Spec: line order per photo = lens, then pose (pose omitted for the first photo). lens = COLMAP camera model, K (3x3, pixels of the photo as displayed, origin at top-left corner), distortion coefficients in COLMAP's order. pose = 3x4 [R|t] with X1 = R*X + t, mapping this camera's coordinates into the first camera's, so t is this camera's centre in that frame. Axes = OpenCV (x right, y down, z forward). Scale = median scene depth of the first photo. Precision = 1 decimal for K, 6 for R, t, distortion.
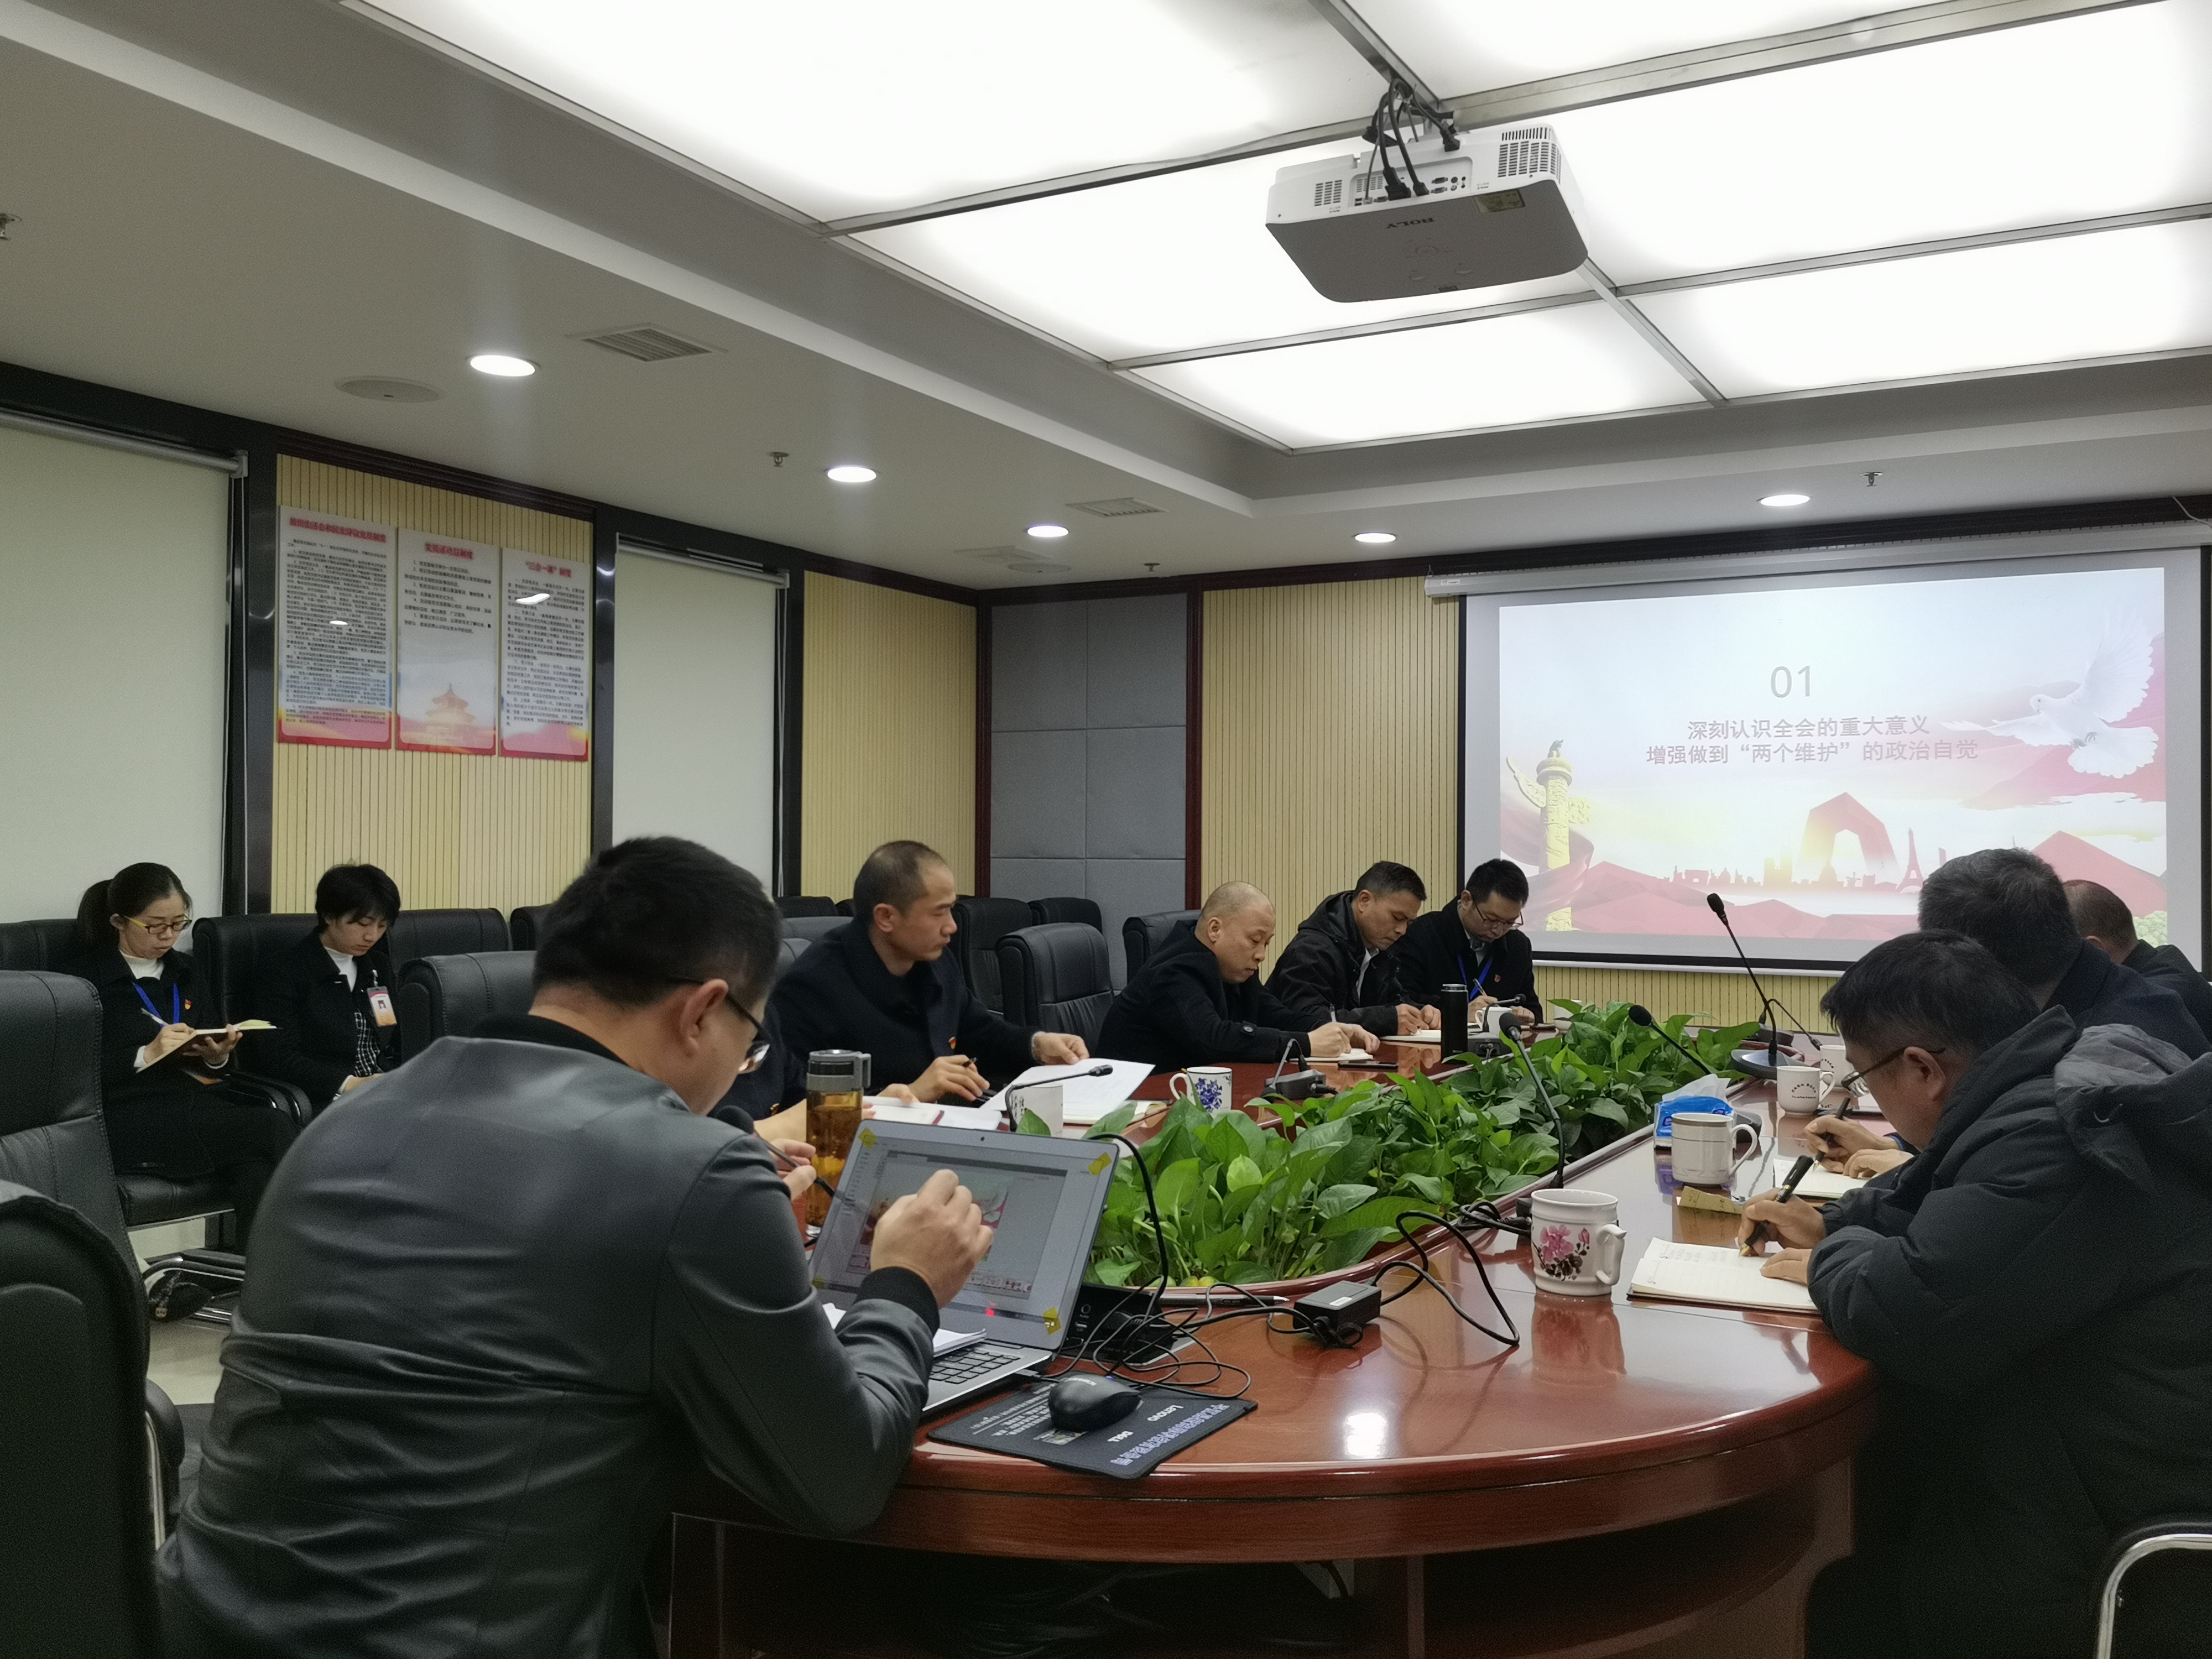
lens RADIAL K [[1866.6, 0, 1106.0], [0, 1866.6, 829.5], [0, 0, 1]] dist [-0.006560, -0.002955]
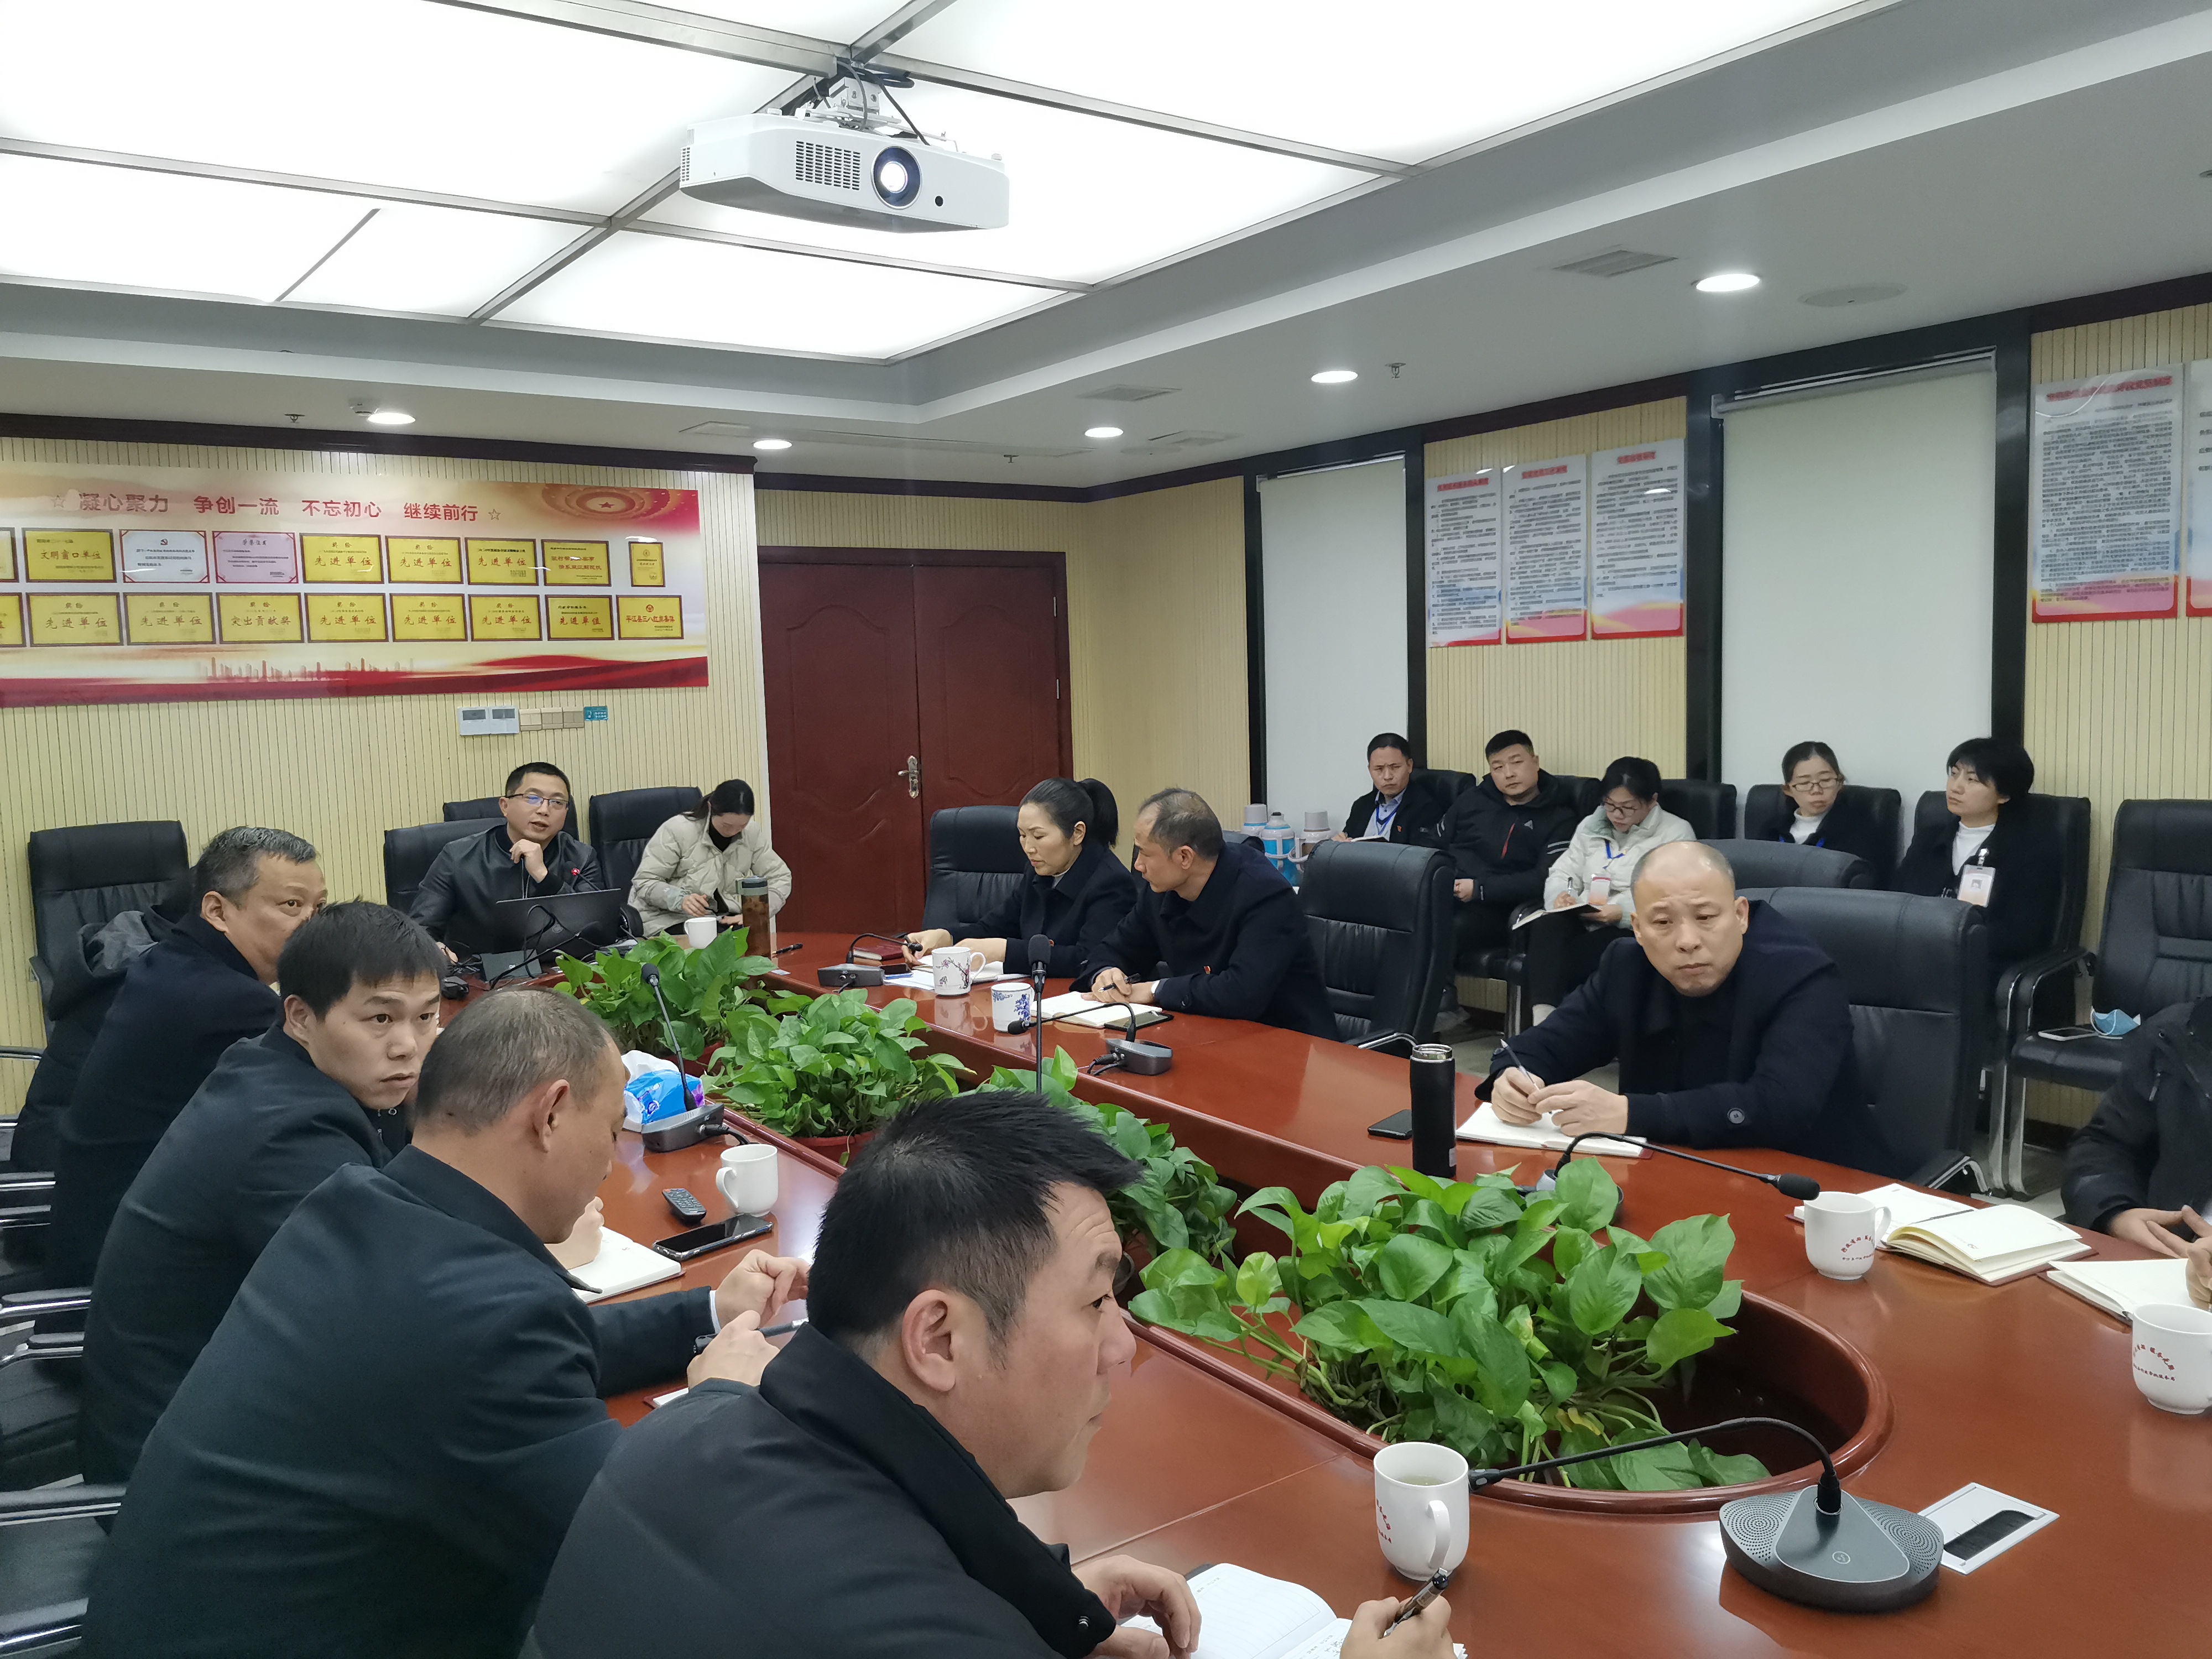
lens RADIAL K [[1526.6, 0, 1106.0], [0, 1526.6, 829.5], [0, 0, 1]] dist [0.003919, 0.002364]
pose [[-0.388852, 0.053605, -0.919740, 0.504359], [-0.004246, 0.998191, 0.059973, 0.016752], [0.921291, 0.027226, -0.387921, 0.834229]]
